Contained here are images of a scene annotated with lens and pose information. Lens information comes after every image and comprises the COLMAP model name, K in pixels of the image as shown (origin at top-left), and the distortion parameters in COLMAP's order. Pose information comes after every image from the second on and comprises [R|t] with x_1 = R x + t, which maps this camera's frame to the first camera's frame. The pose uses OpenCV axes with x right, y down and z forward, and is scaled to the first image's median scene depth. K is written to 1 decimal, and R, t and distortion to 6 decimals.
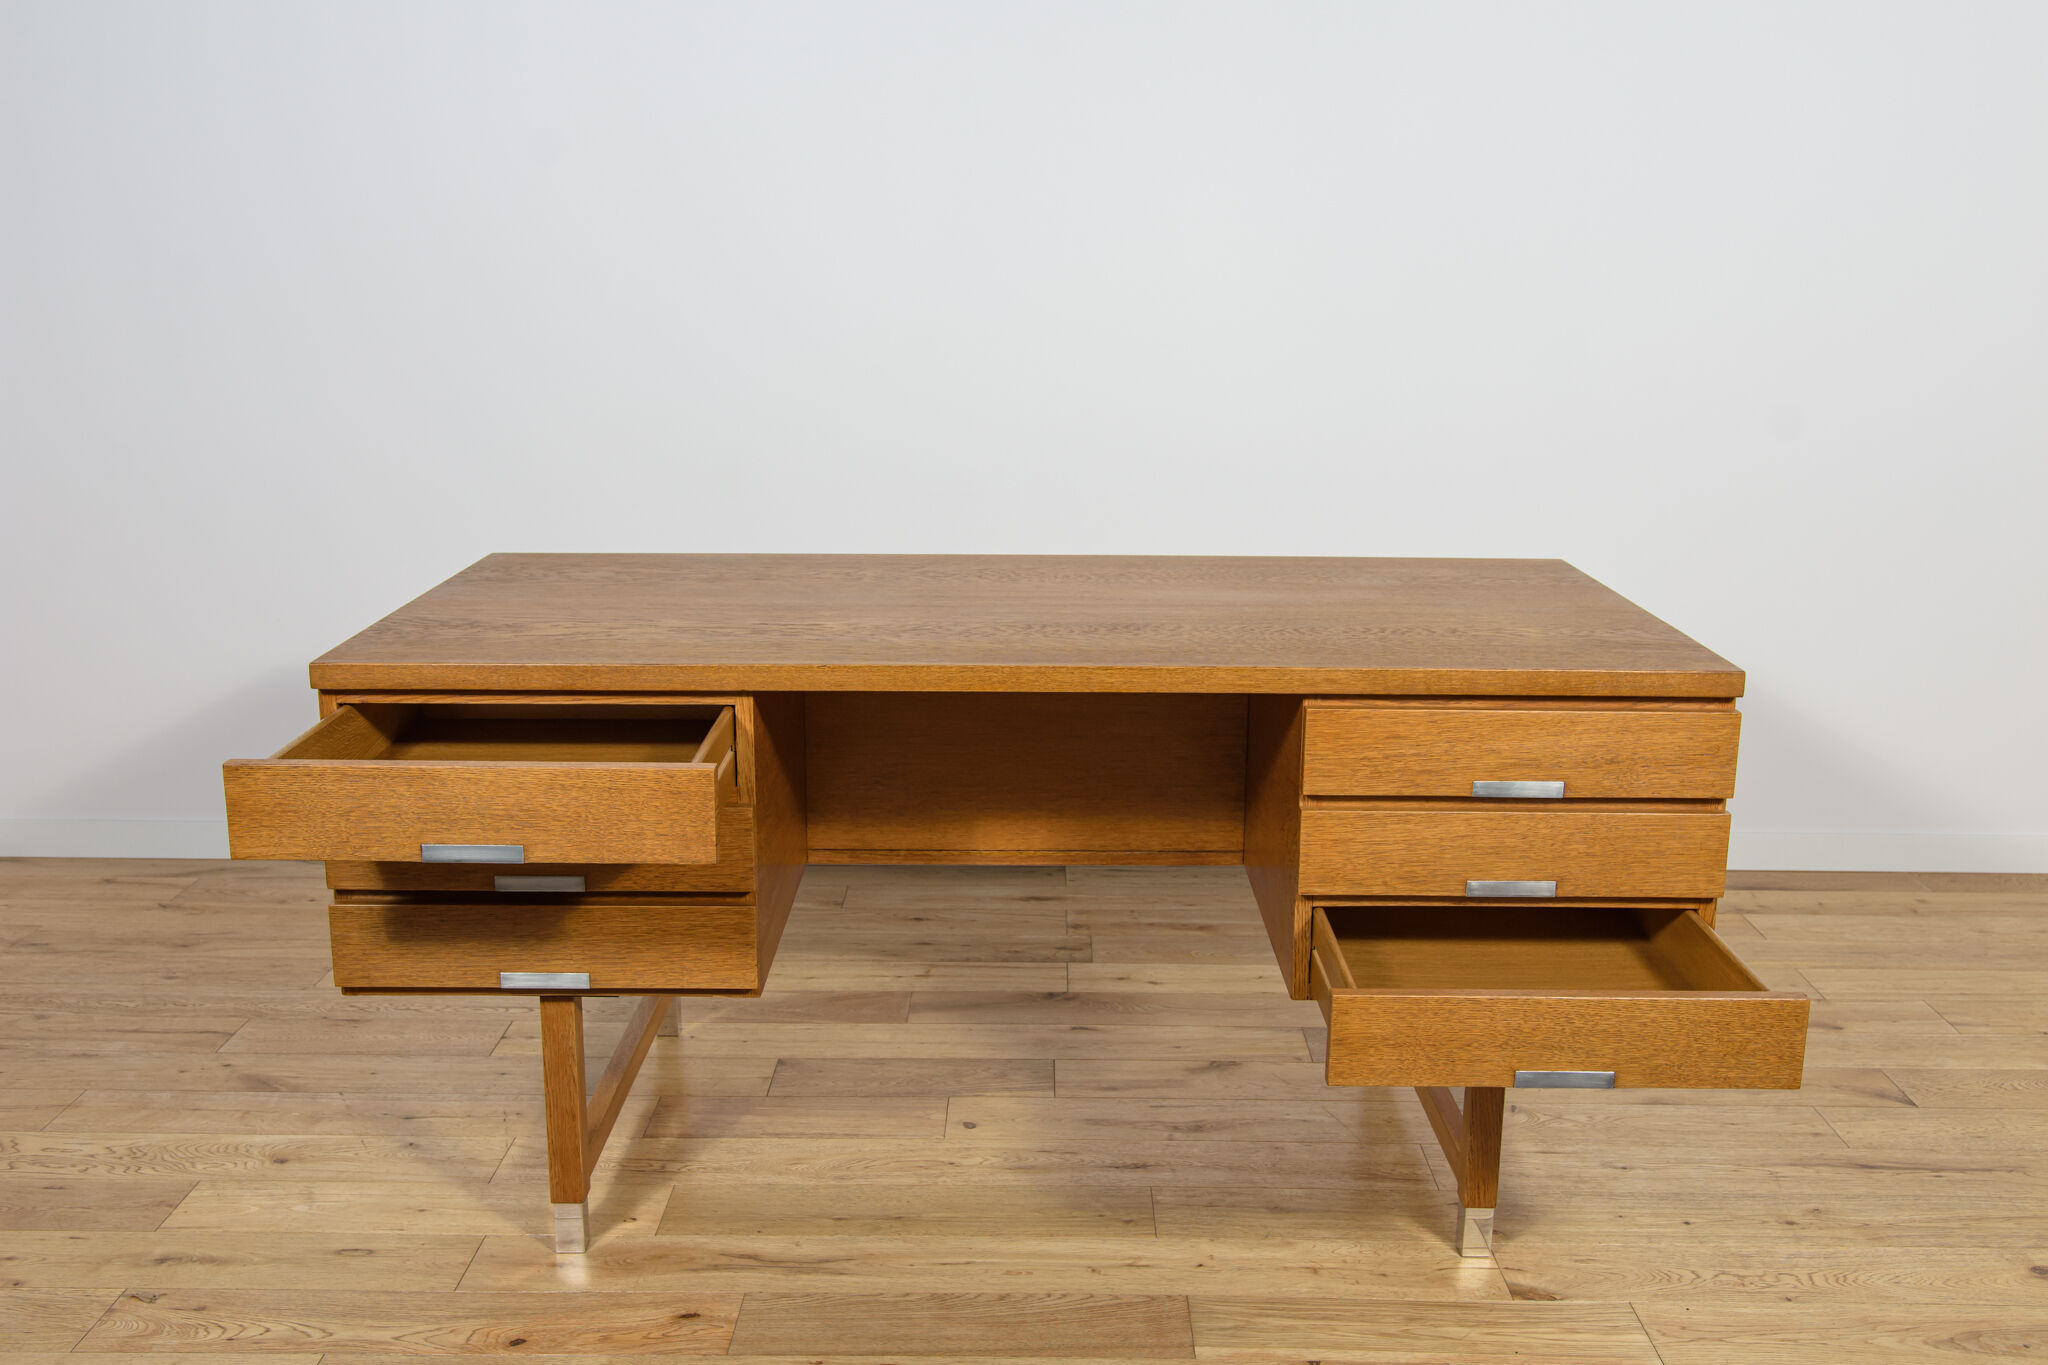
lens RADIAL K [[1926.7, 0, 1014.1], [0, 1926.7, 685.7], [0, 0, 1]] dist [-0.011113, 0.000000]
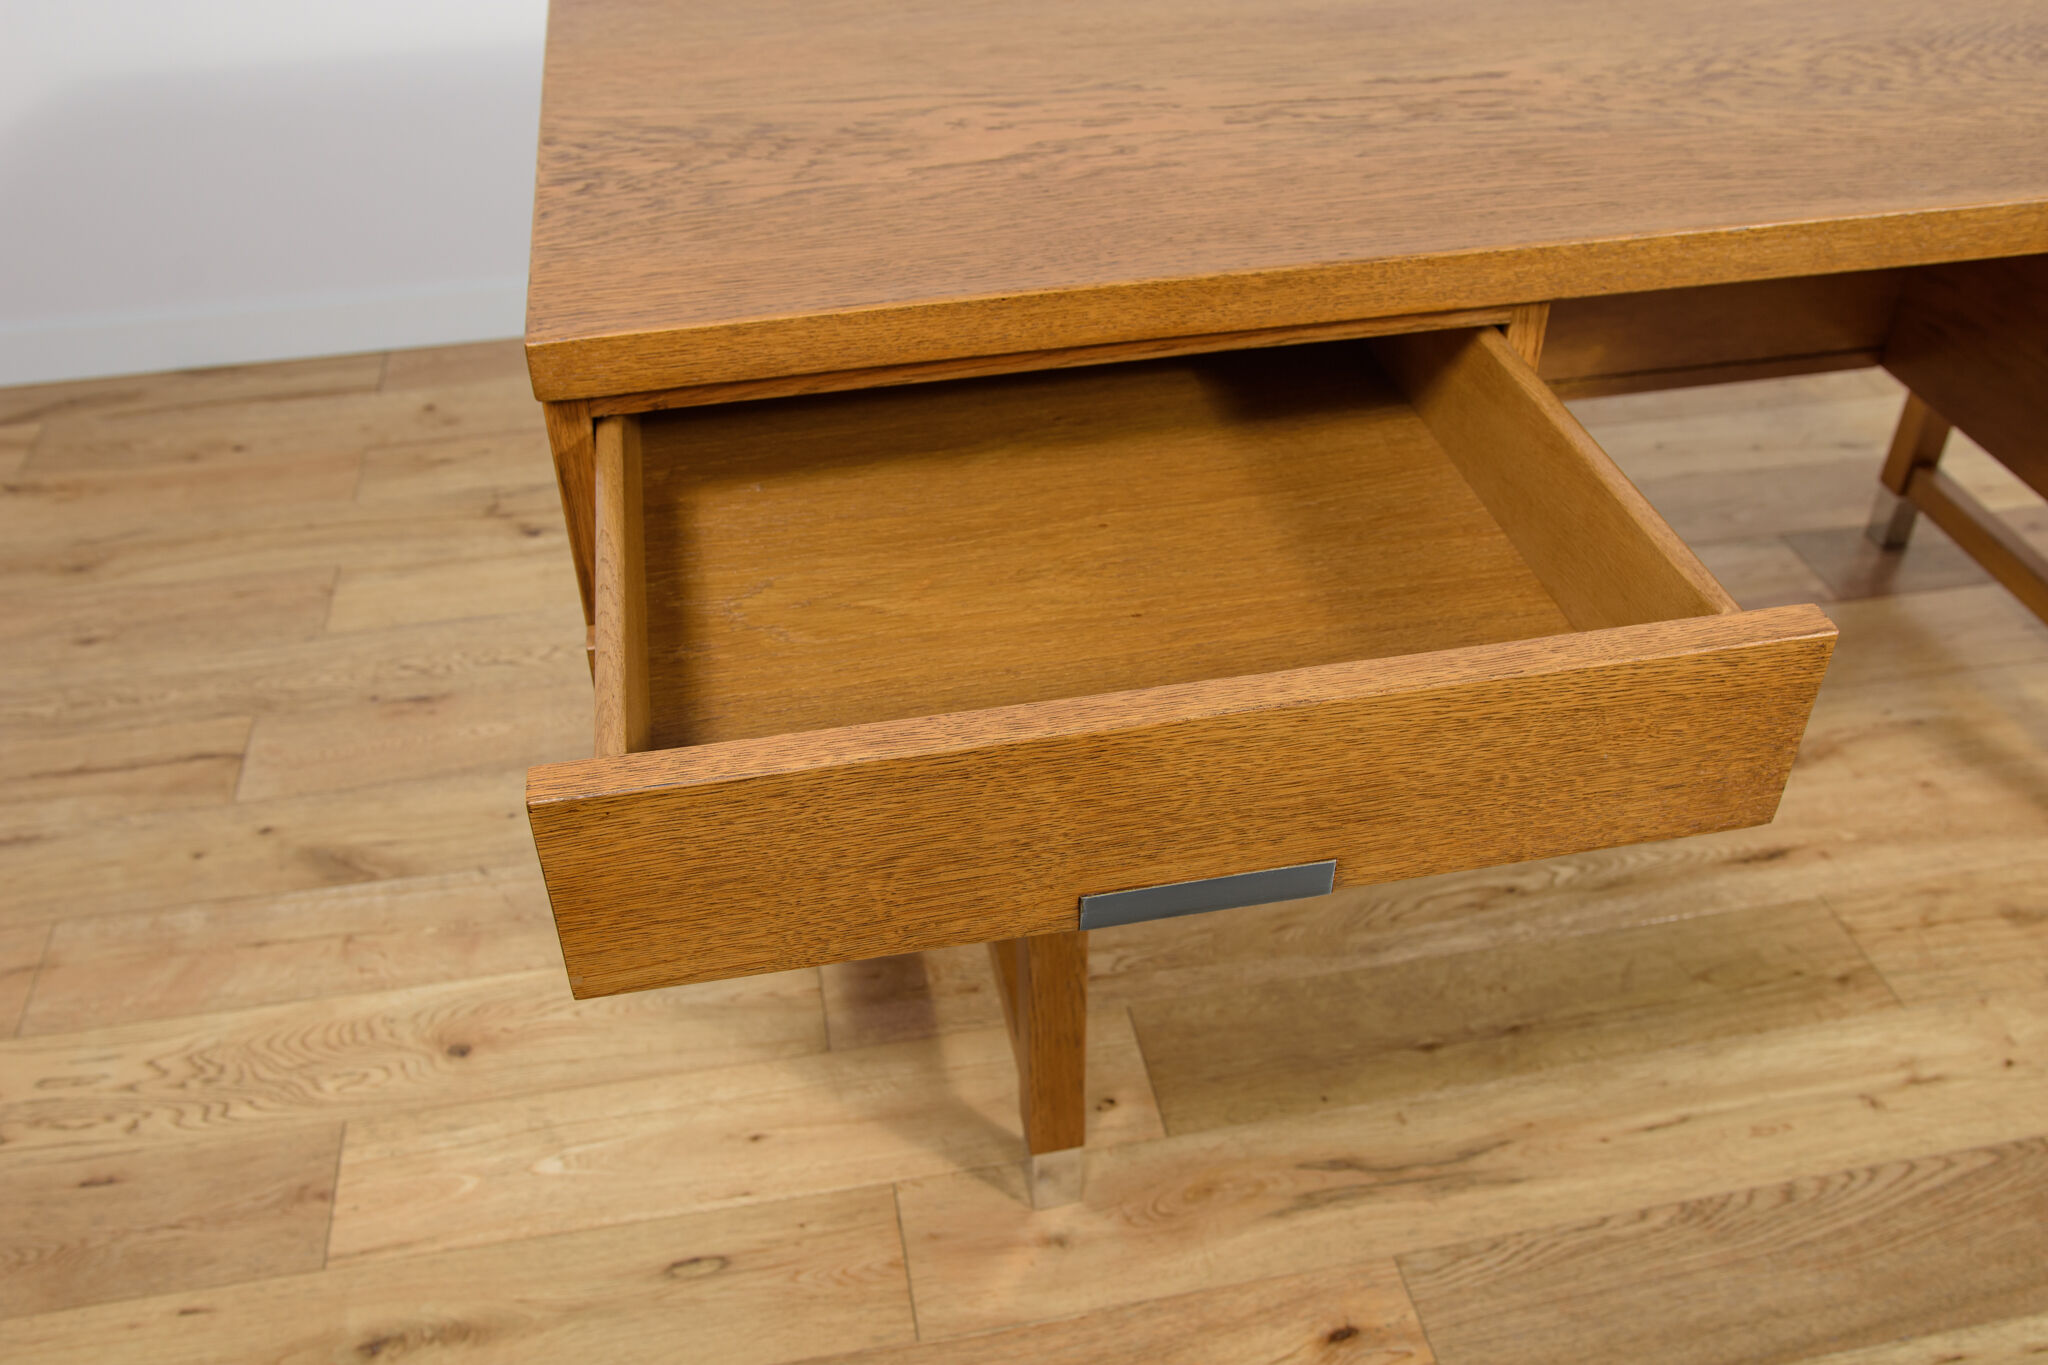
lens RADIAL K [[1748.8, 0, 1026.2], [0, 1748.8, 696.7], [0, 0, 1]] dist [-0.060105, 0.041864]
pose [[0.981204, -0.131688, 0.141056, -0.287946], [0.058981, 0.900638, 0.430548, -0.081922], [-0.183739, -0.414136, 0.891477, 0.564611]]
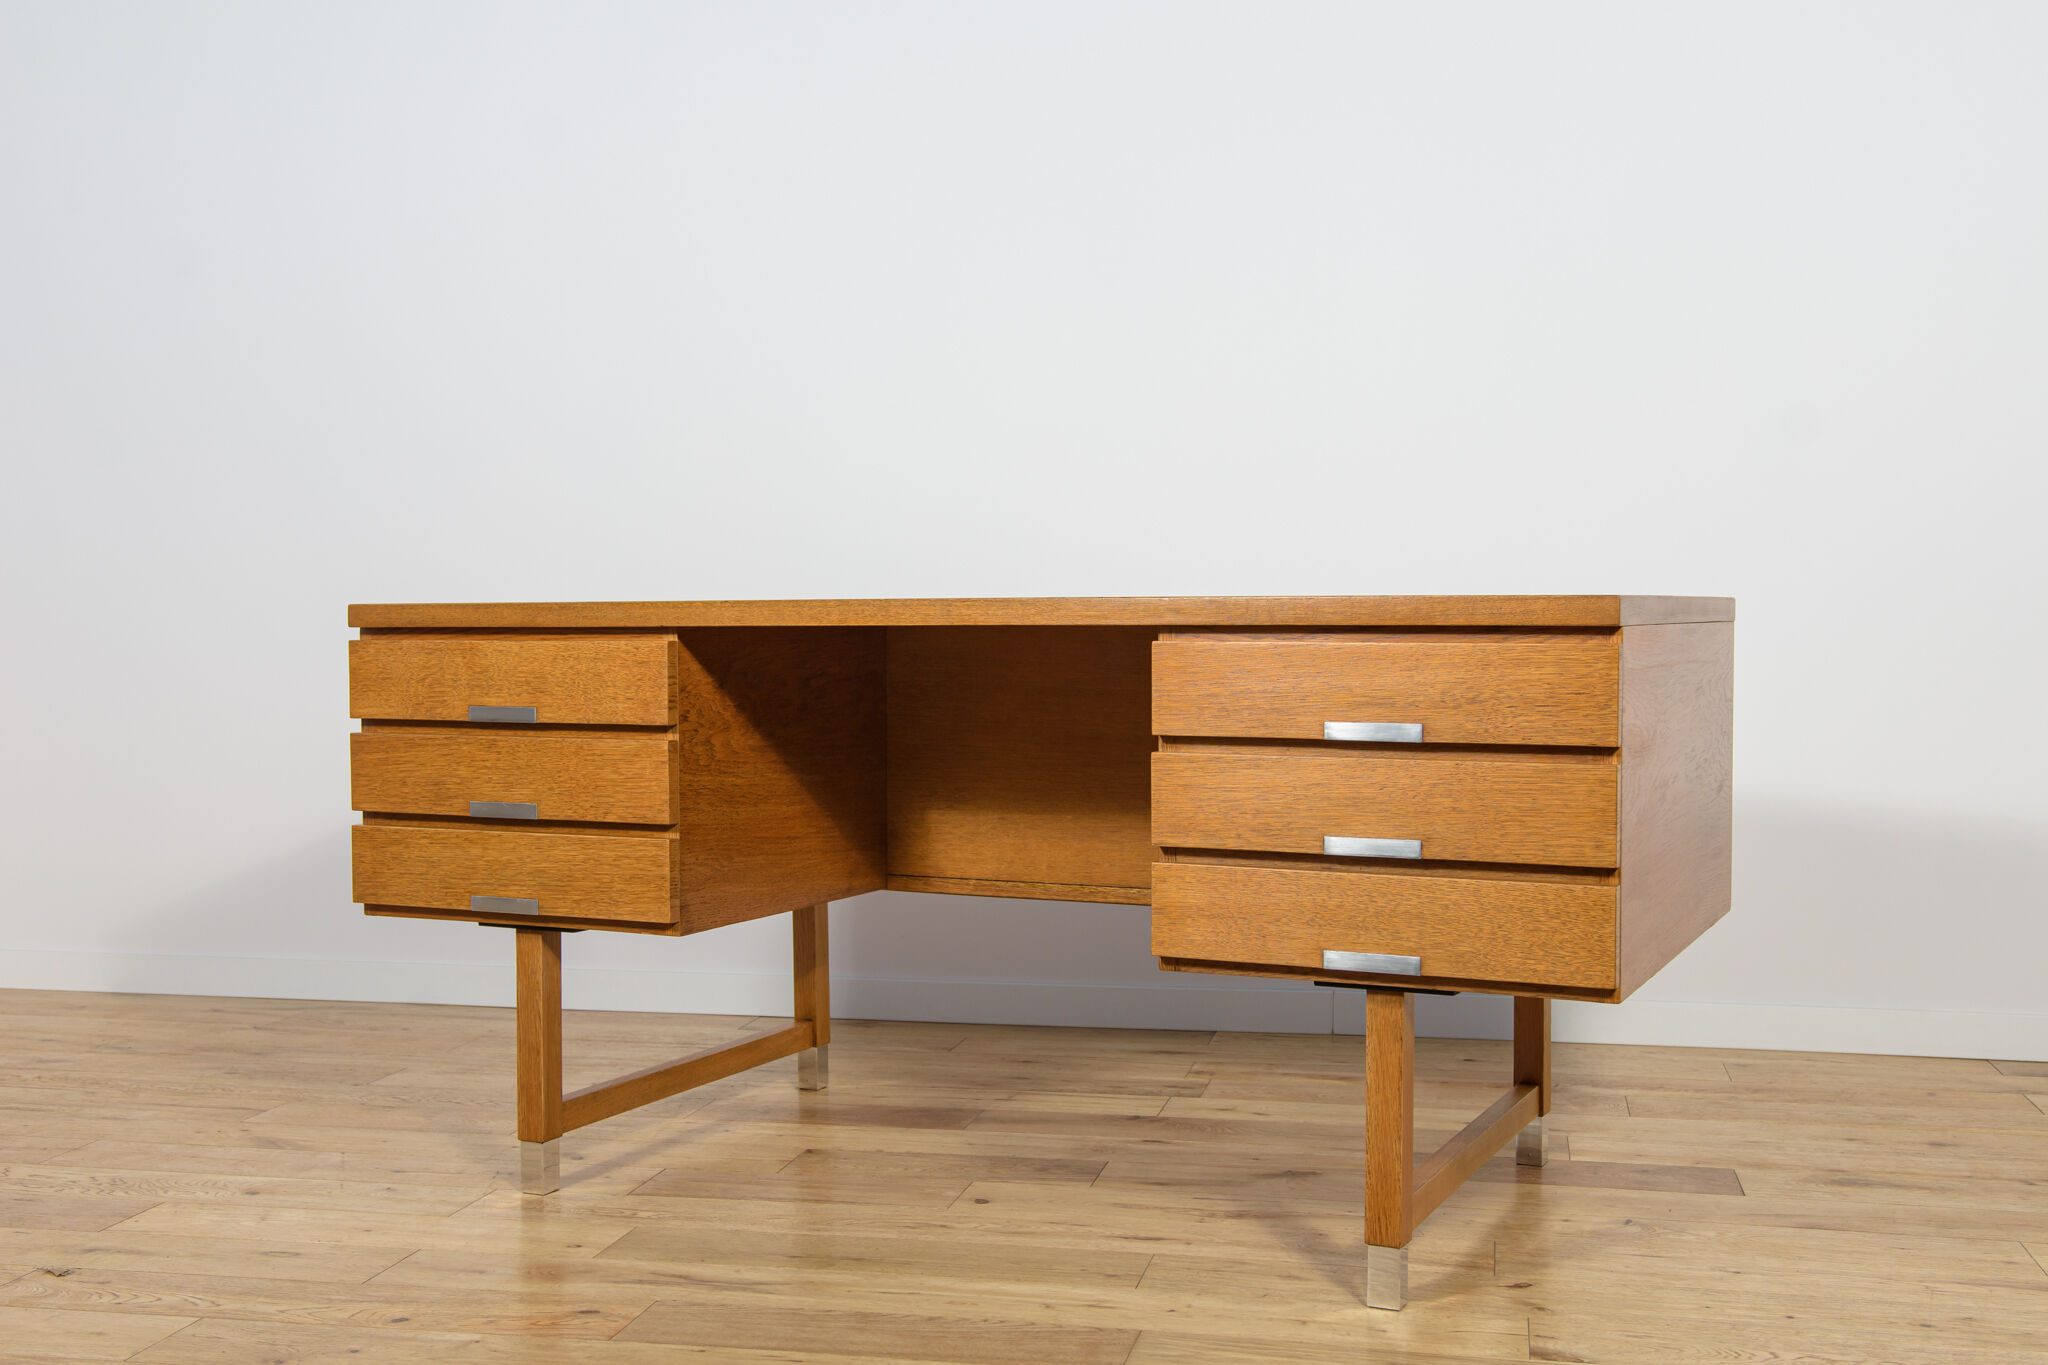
lens RADIAL K [[2162.4, 0, 1014.3], [0, 2162.4, 696.0], [0, 0, 1]] dist [0.023193, 0.000000]
pose [[0.980421, -0.001008, -0.196909, 0.210092], [-0.035400, 0.982793, -0.181289, 0.200527], [0.193703, 0.184710, 0.963515, -0.001550]]
